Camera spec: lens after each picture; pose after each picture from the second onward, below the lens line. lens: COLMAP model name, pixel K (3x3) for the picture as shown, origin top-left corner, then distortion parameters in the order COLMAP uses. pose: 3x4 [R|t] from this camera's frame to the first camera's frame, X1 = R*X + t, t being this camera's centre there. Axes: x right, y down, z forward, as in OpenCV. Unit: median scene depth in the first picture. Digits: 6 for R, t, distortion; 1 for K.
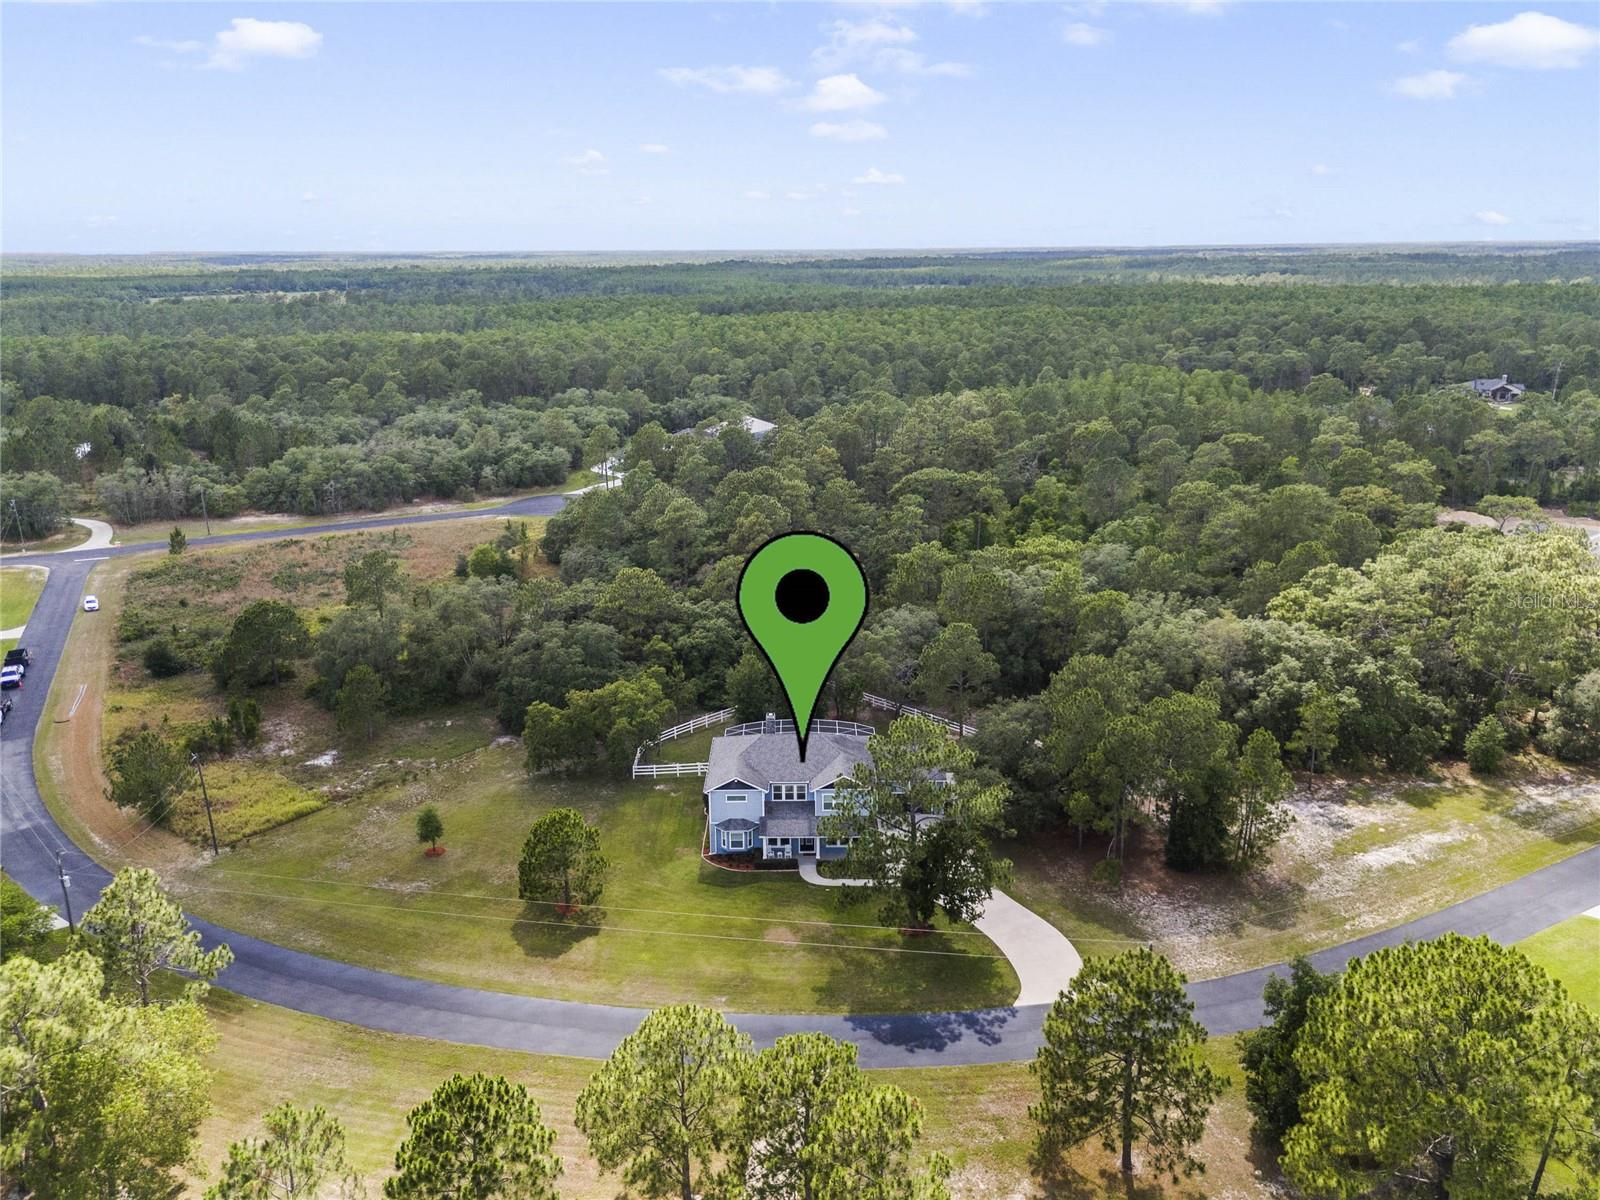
lens RADIAL K [[1144.5, 0, 801.3], [0, 1144.5, 599.8], [0, 0, 1]] dist [0.025851, -0.026913]
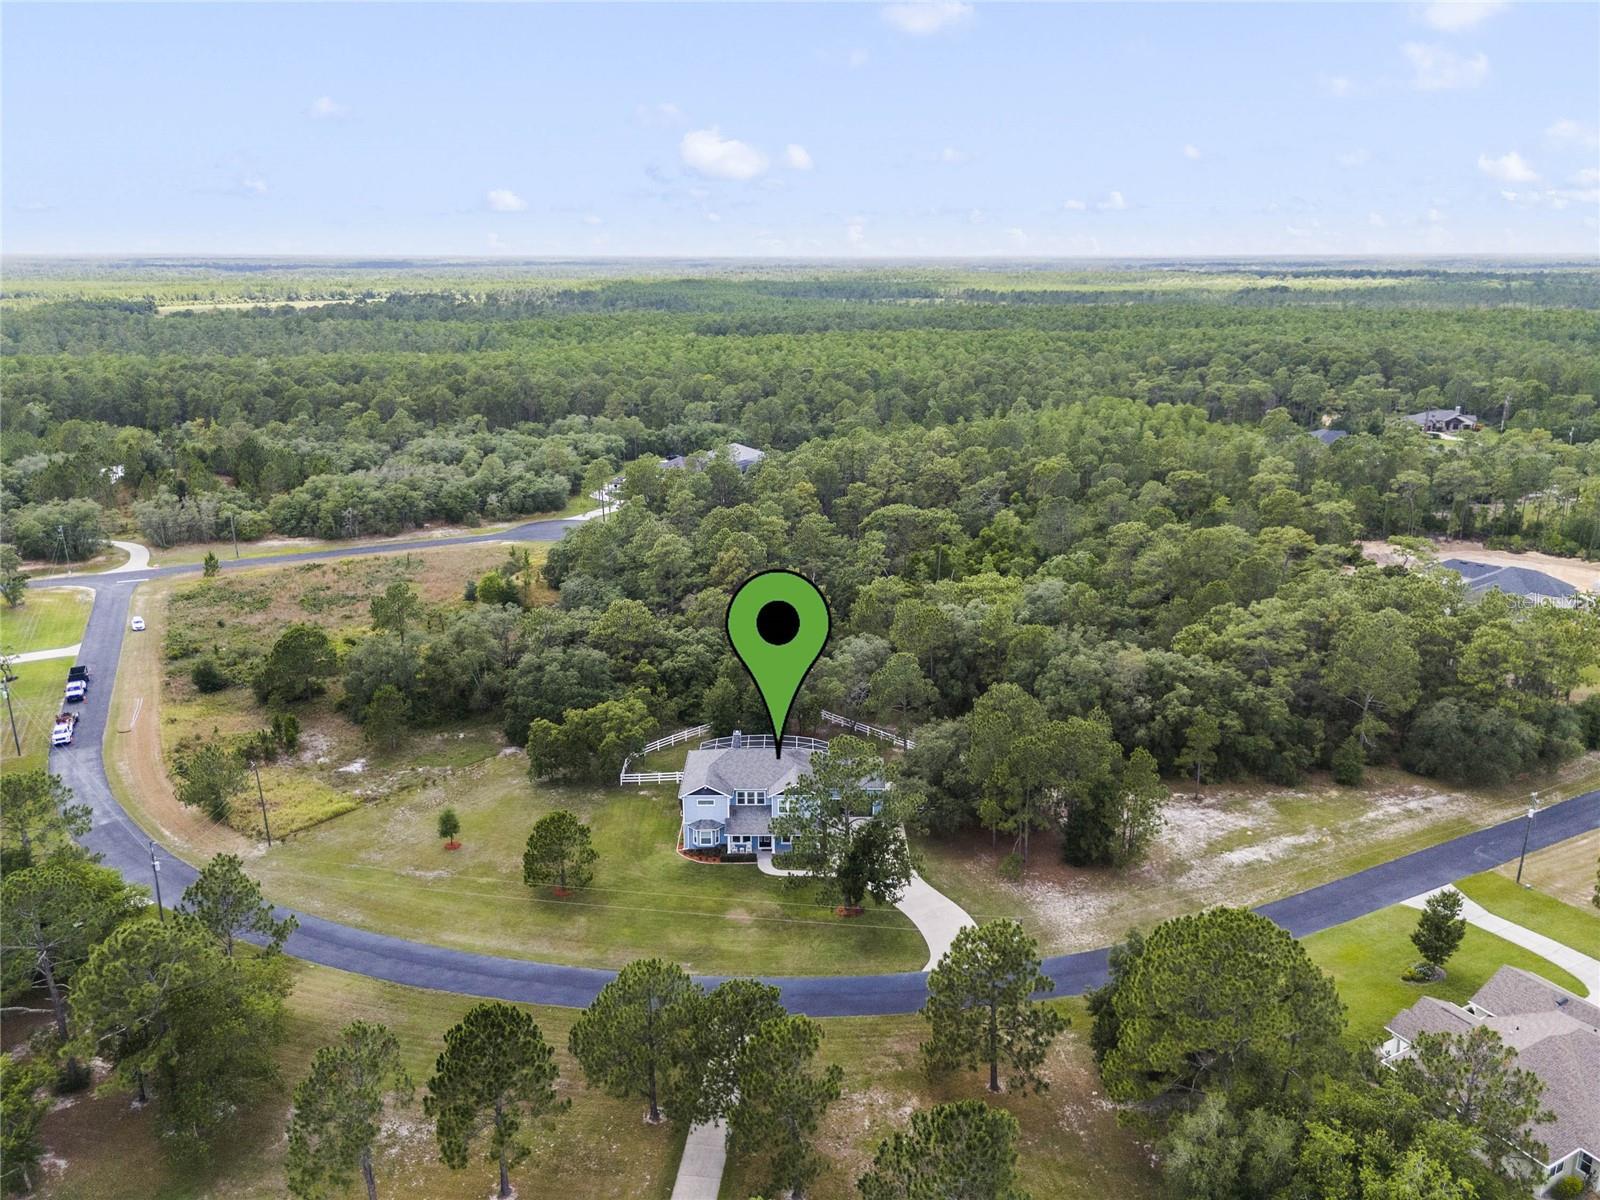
lens RADIAL K [[1144.5, 0, 800.4], [0, 1144.5, 598.5], [0, 0, 1]] dist [0.025851, -0.026913]
pose [[0.999972, 0.007467, 0.000525, 0.032264], [-0.007463, 0.999951, -0.006456, -0.026259], [-0.000573, 0.006452, 0.999979, -0.159513]]
